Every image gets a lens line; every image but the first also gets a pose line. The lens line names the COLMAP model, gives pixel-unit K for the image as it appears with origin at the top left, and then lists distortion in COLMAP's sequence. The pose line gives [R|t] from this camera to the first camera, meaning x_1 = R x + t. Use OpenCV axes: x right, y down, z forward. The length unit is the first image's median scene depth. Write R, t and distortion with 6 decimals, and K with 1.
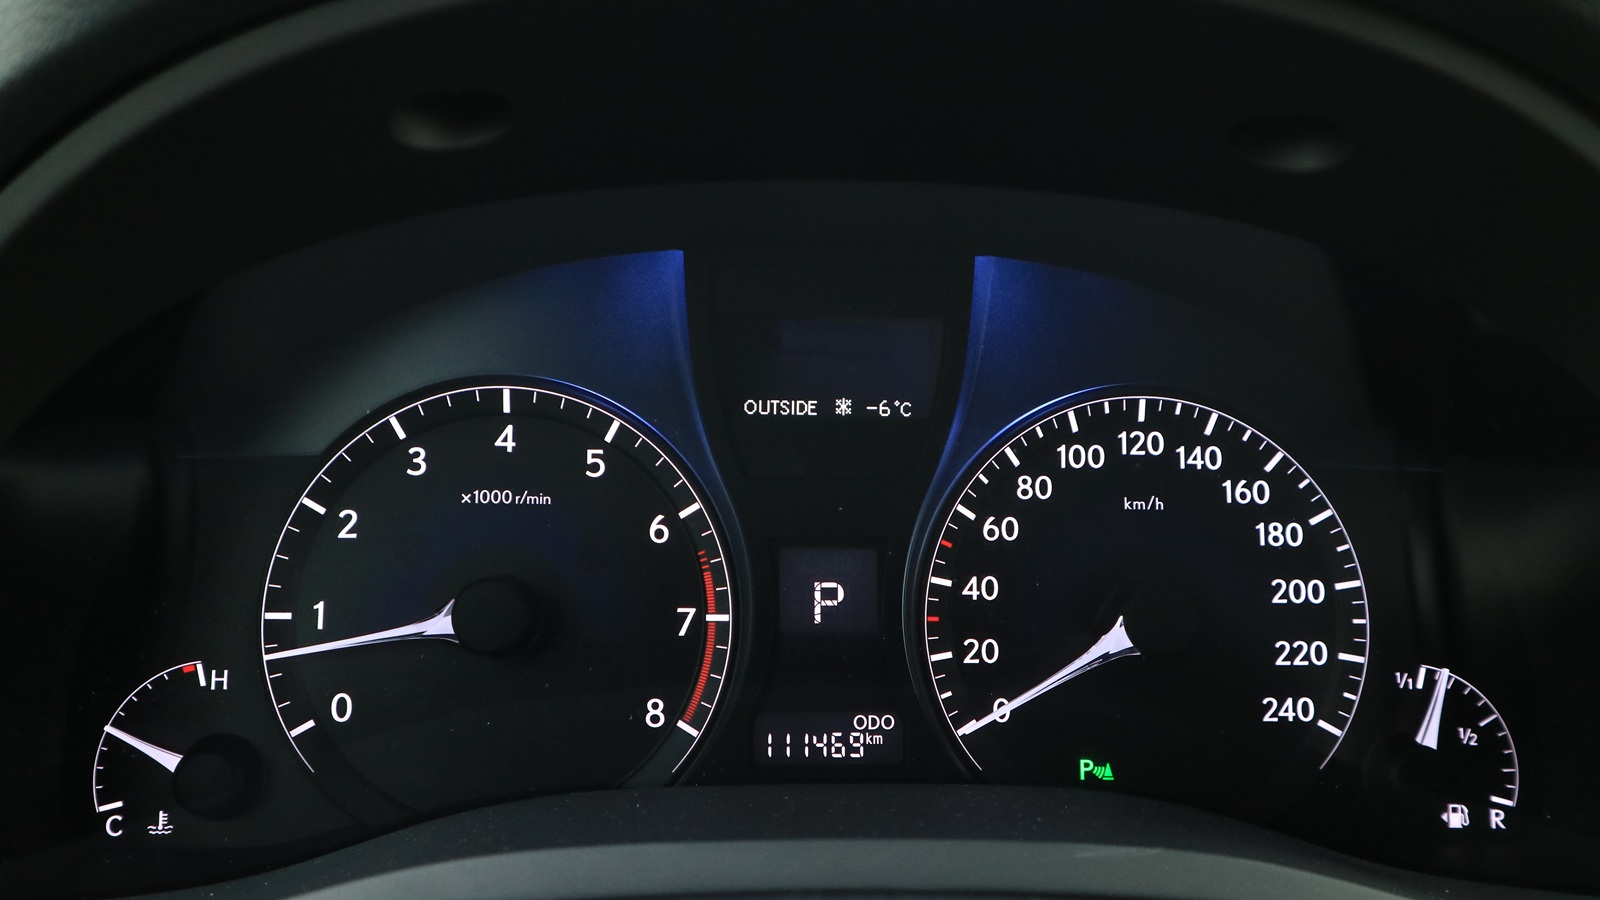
lens RADIAL K [[1446.7, 0, 800.0], [0, 1446.7, 450.0], [0, 0, 1]] dist [-0.038367, 0.007707]
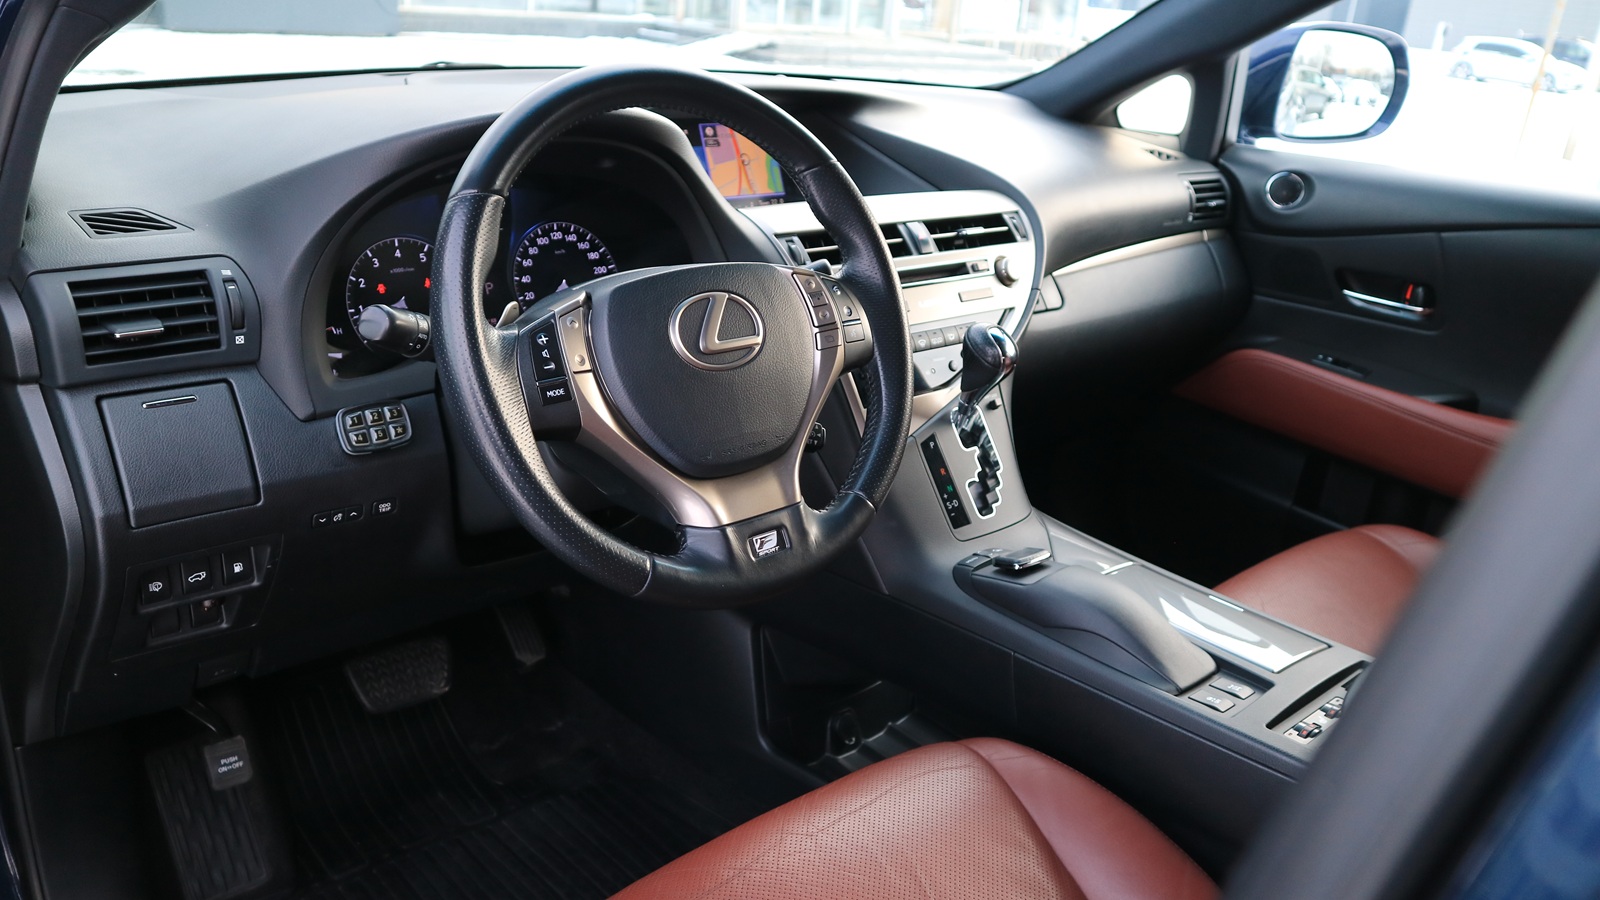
lens RADIAL K [[1281.6, 0, 795.9], [0, 1281.6, 414.5], [0, 0, 1]] dist [-0.081152, 0.107476]
pose [[0.776595, -0.190006, 0.600665, -1.349030], [0.141175, 0.981674, 0.128005, 0.114160], [-0.613979, -0.014610, 0.789187, -1.977172]]
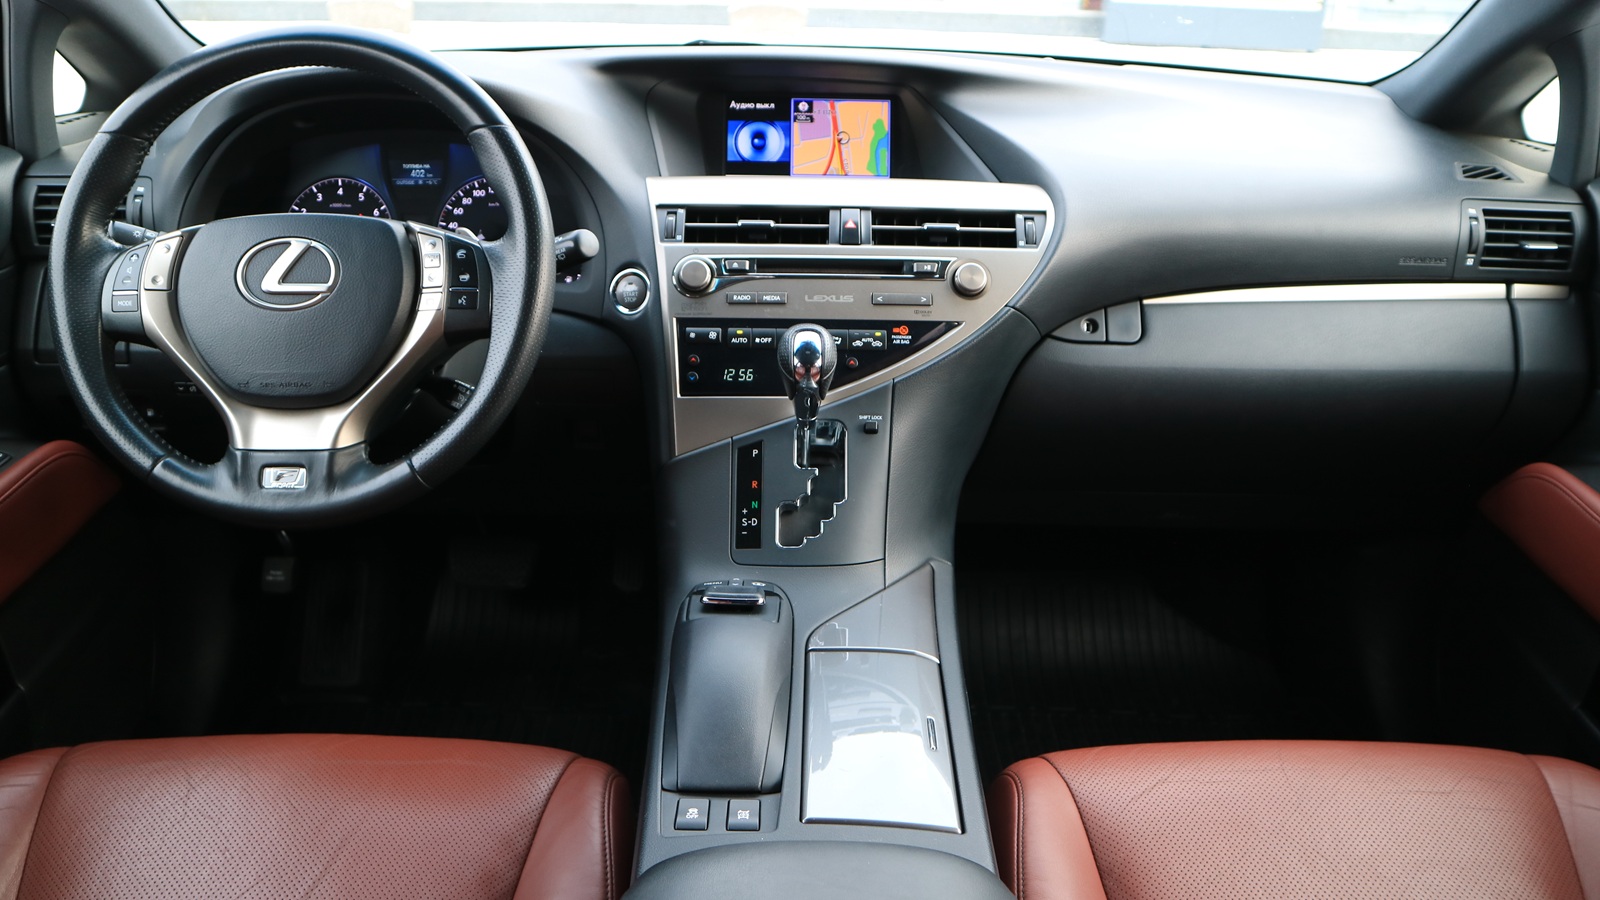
lens RADIAL K [[1202.4, 0, 811.9], [0, 1202.4, 450.0], [0, 0, 1]] dist [-0.129238, 0.109166]
pose [[0.999210, -0.003947, -0.039549, 1.263886], [0.008244, 0.993996, 0.109106, 0.367871], [0.038881, -0.109345, 0.993243, -2.352558]]
